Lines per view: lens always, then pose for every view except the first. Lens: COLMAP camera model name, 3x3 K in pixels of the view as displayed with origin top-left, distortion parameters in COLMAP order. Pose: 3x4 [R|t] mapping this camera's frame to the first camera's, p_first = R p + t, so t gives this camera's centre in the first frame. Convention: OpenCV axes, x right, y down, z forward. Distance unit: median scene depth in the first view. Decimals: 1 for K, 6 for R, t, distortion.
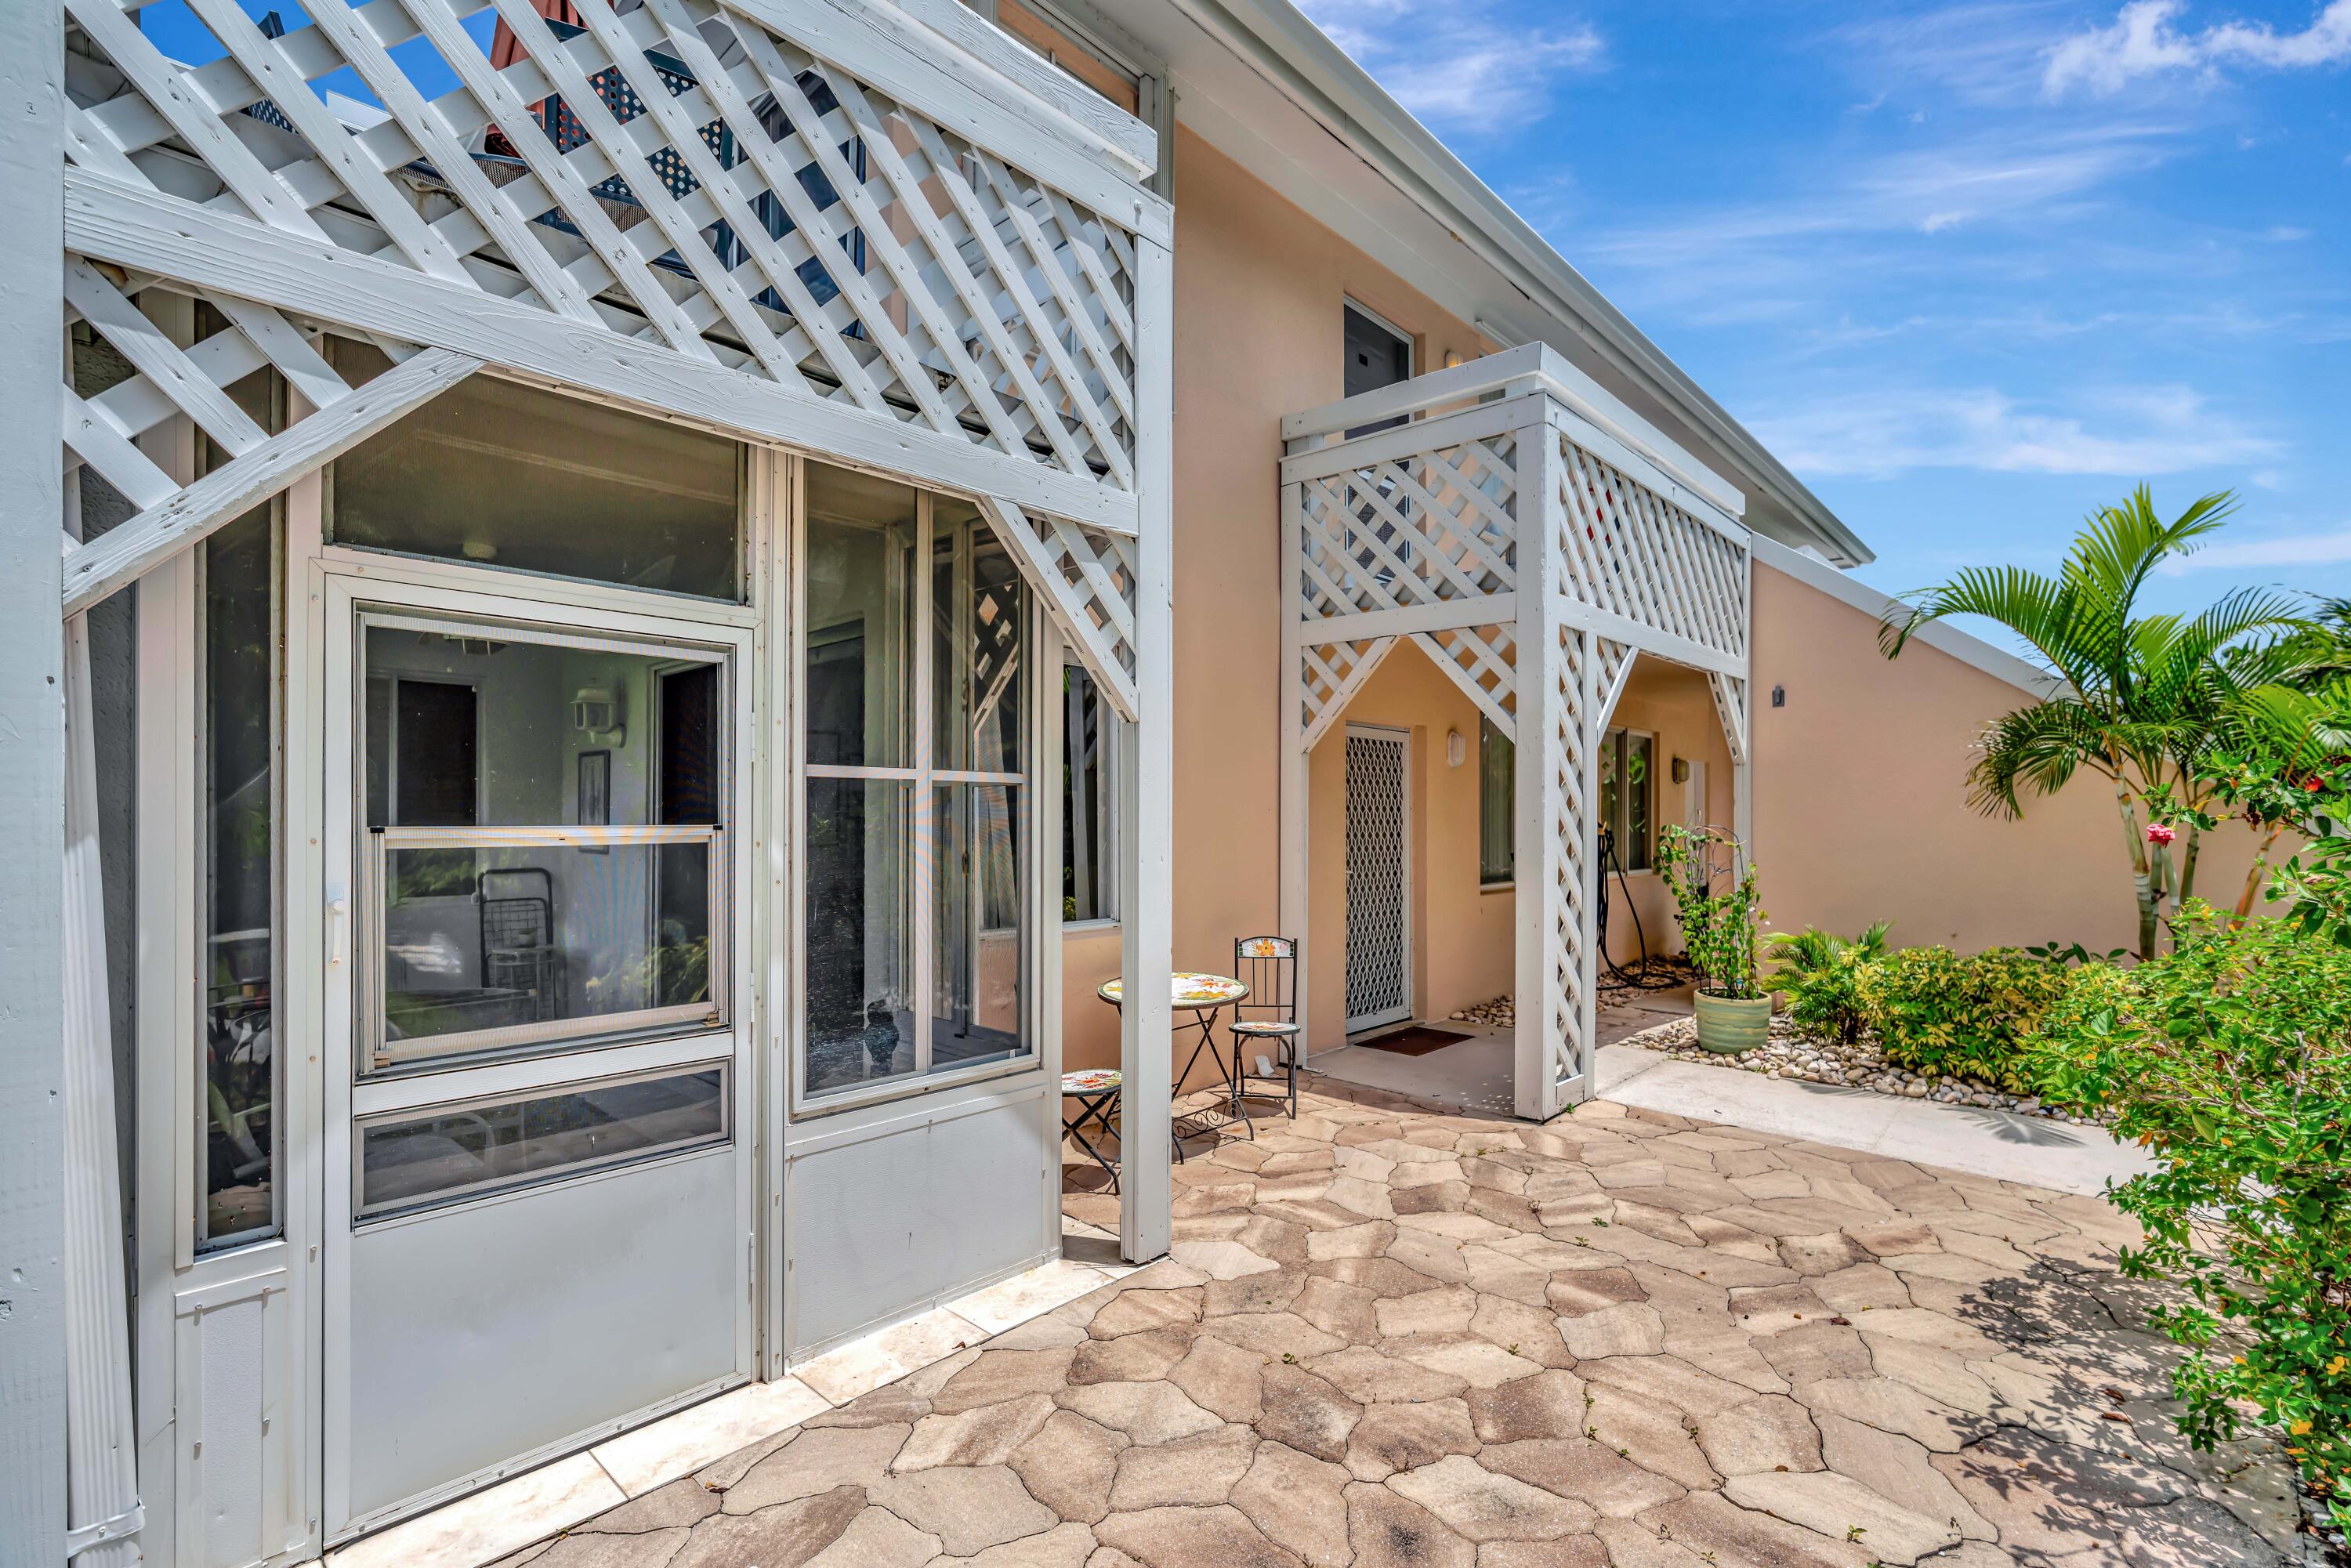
lens RADIAL K [[1063.2, 0, 1182.0], [0, 1063.2, 823.5], [0, 0, 1]] dist [-0.002086, 0.000366]
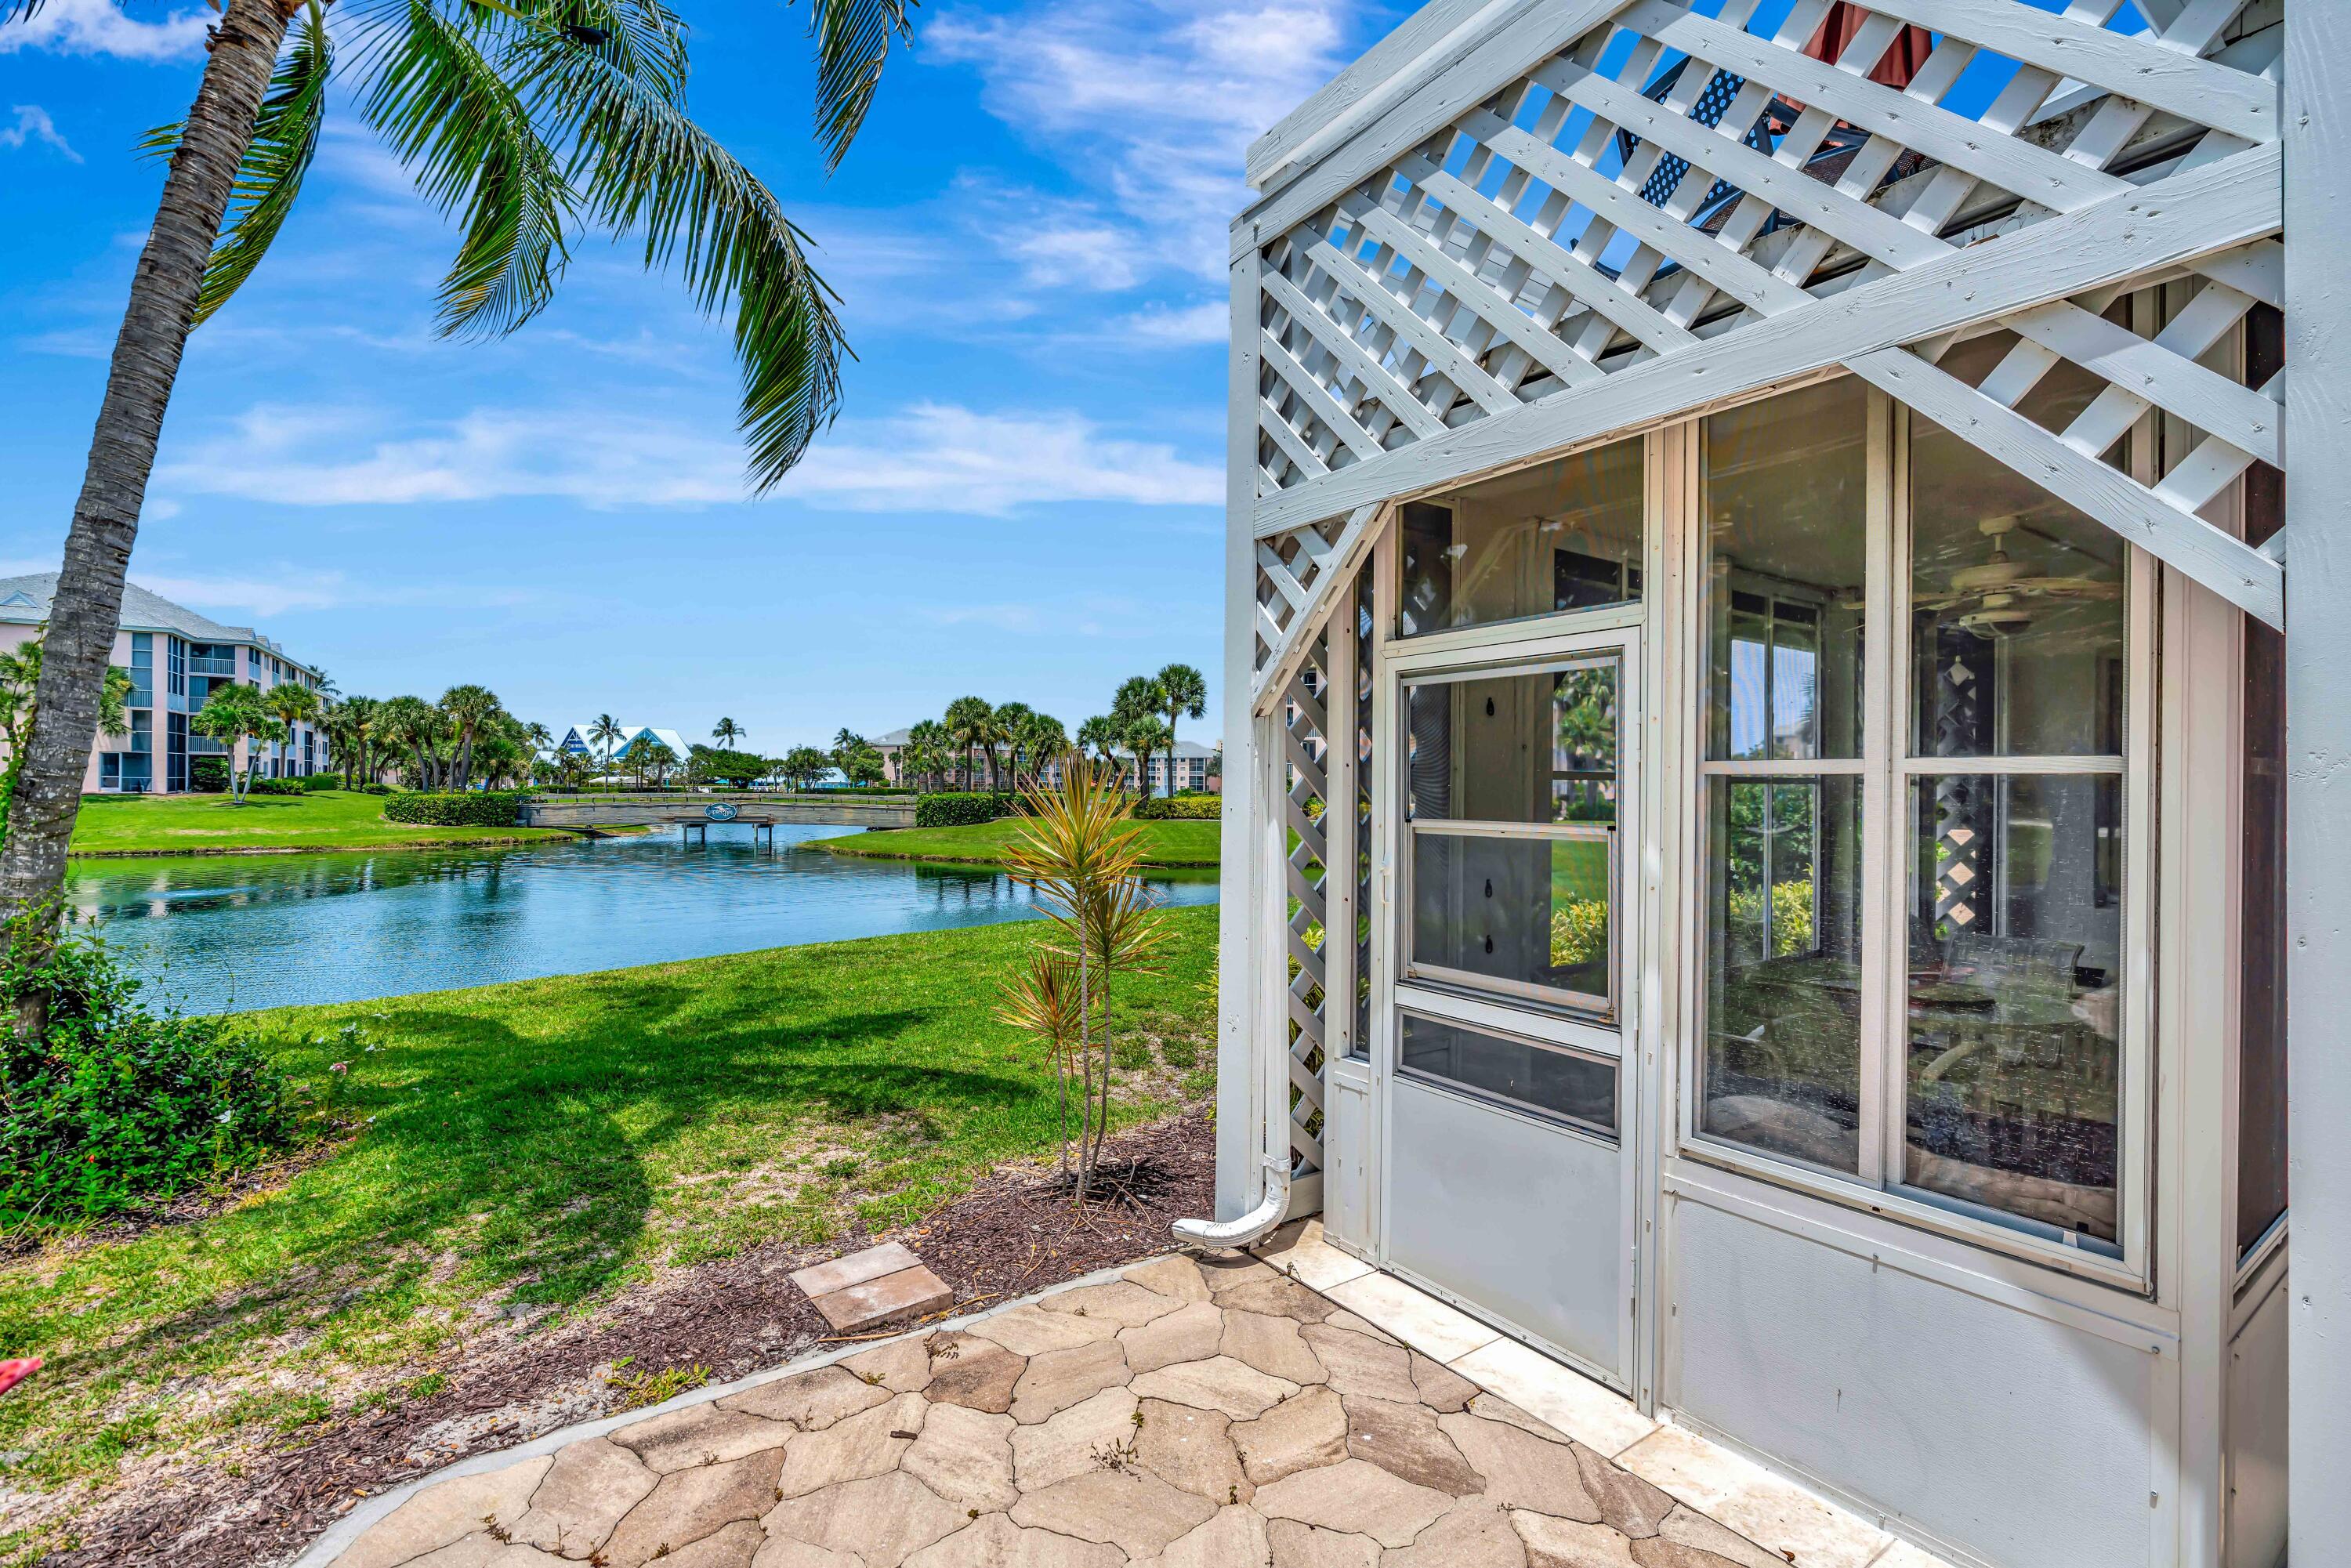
lens RADIAL K [[1063.2, 0, 1161.7], [0, 1063.2, 786.5], [0, 0, 1]] dist [-0.002086, 0.000366]
pose [[-0.230526, -0.003052, -0.973061, 0.535827], [-0.013431, 0.999910, 0.000046, -0.025239], [0.972973, 0.013080, -0.230546, 0.667343]]
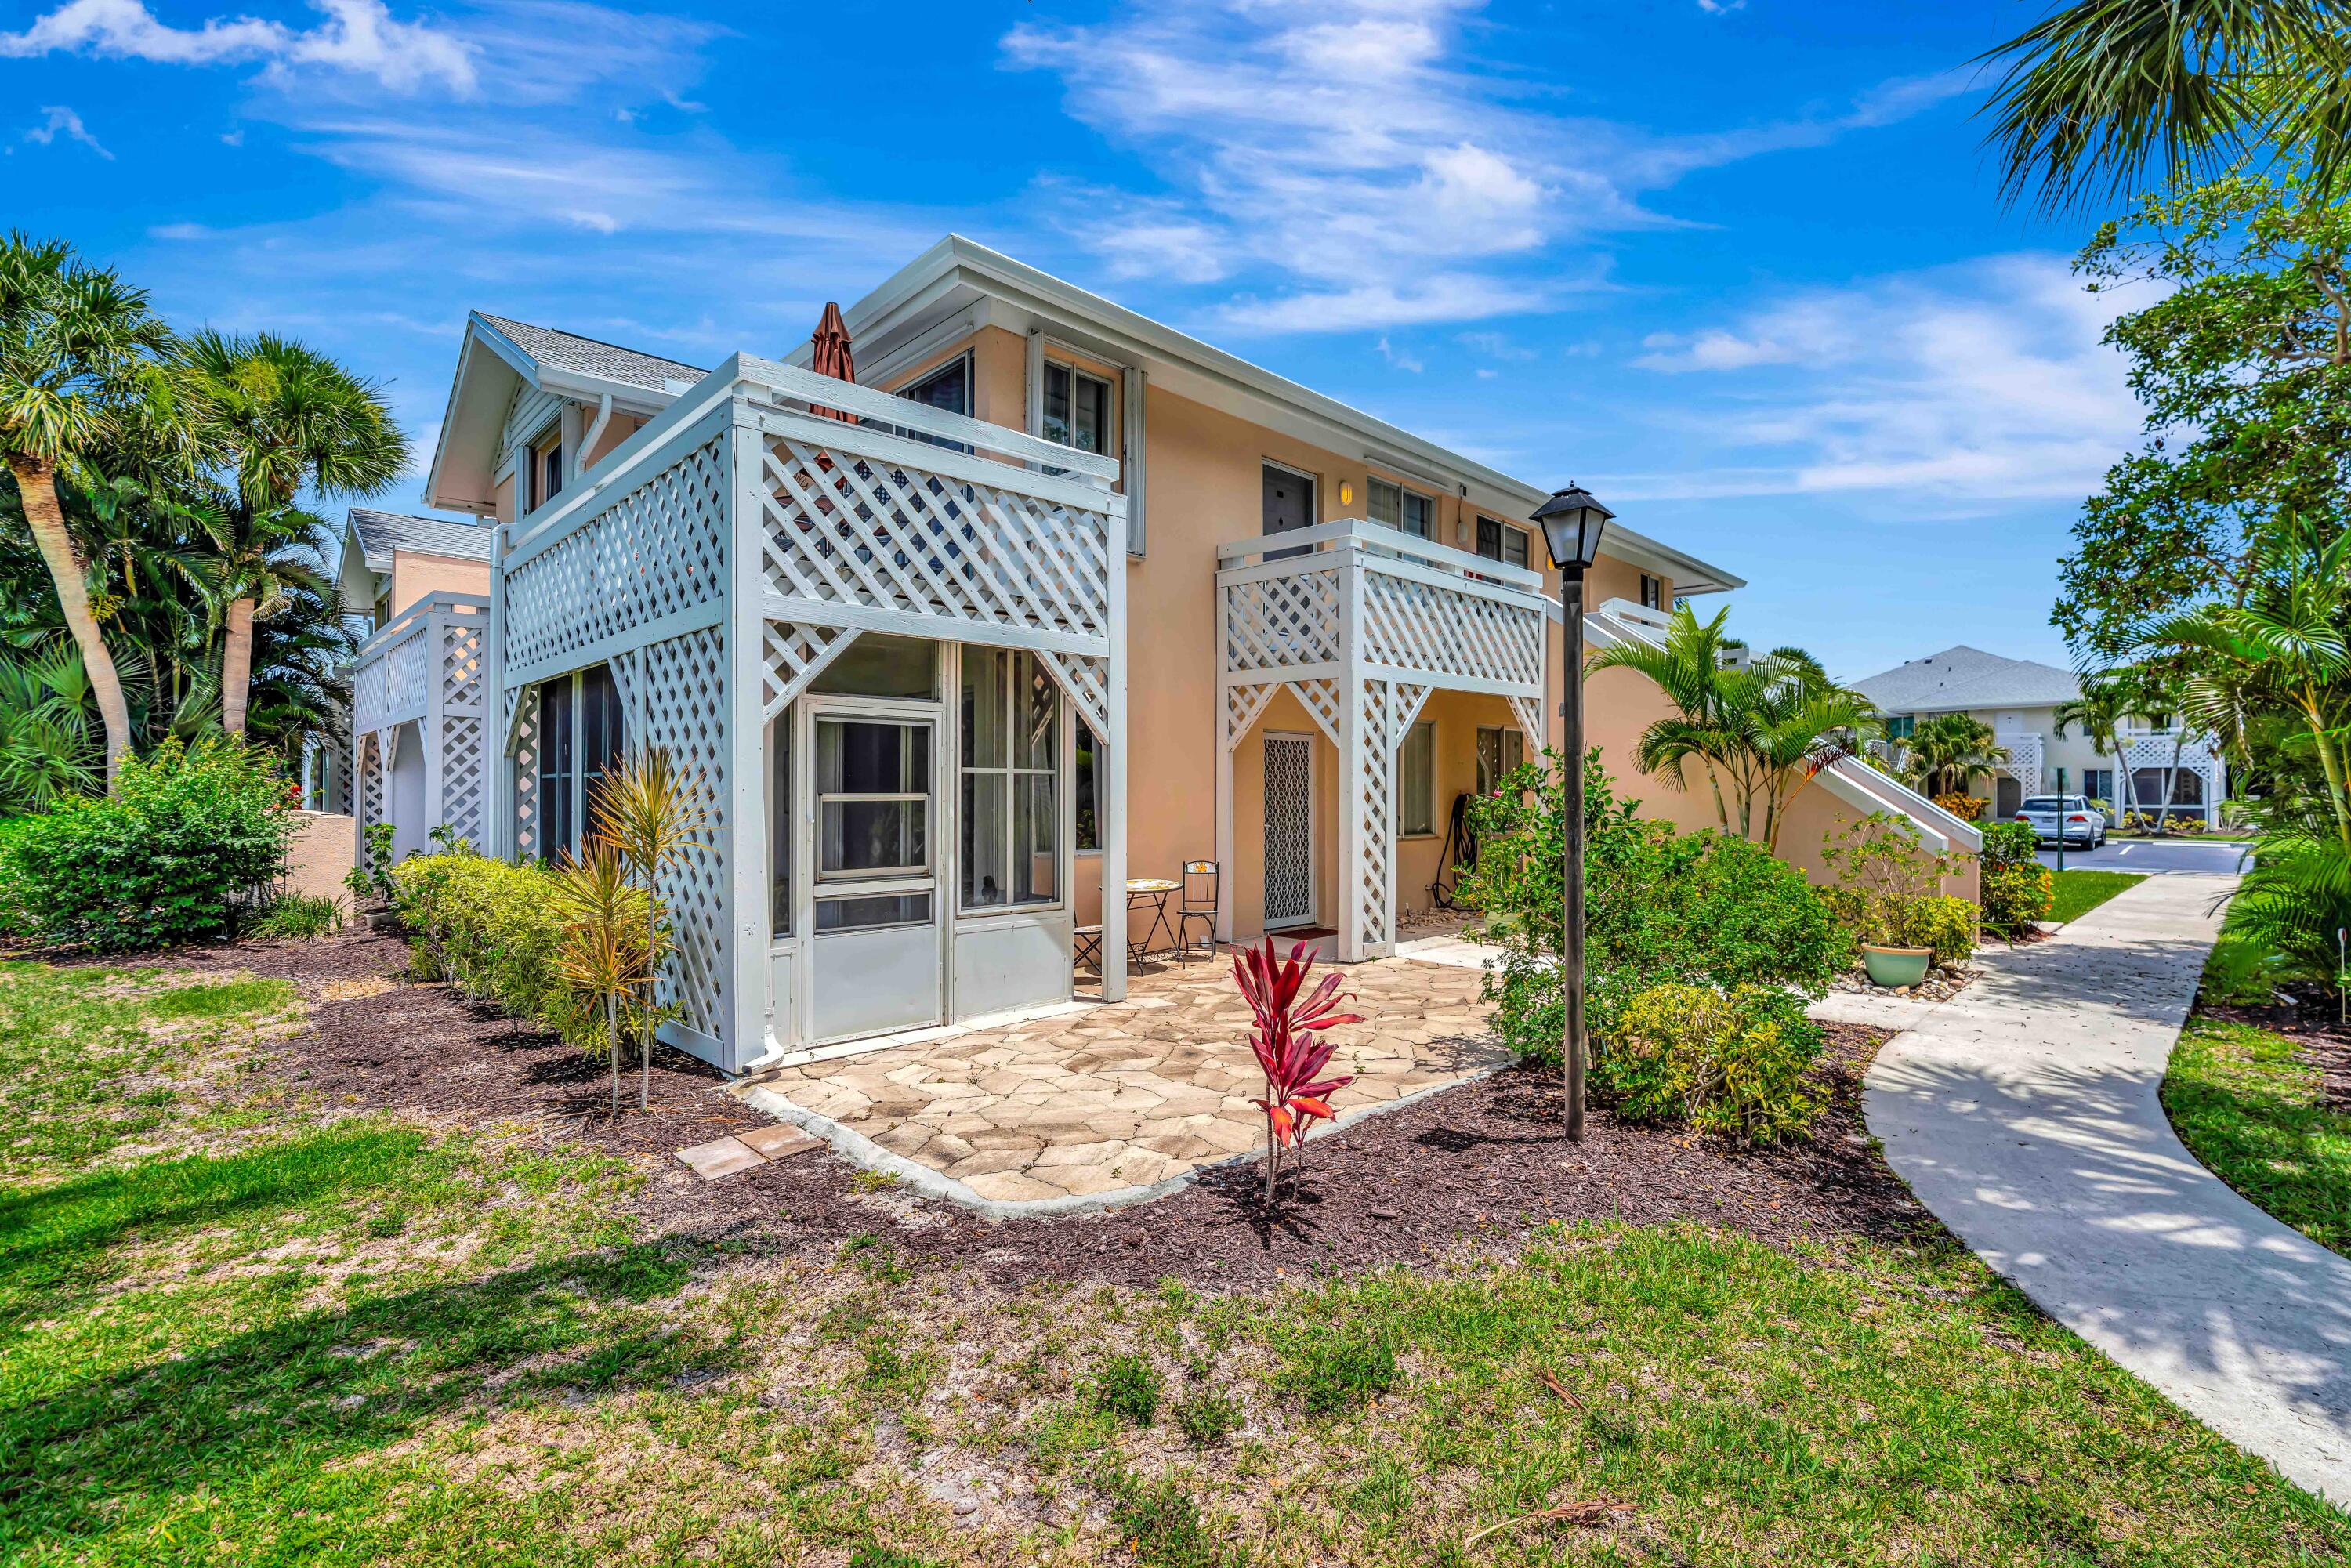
lens RADIAL K [[1063.2, 0, 1190.6], [0, 1063.2, 794.8], [0, 0, 1]] dist [-0.002086, 0.000366]
pose [[0.999288, -0.001663, -0.037687, 0.209695], [0.001469, 0.999985, -0.005182, 0.015391], [0.037695, 0.005123, 0.999276, -1.157531]]
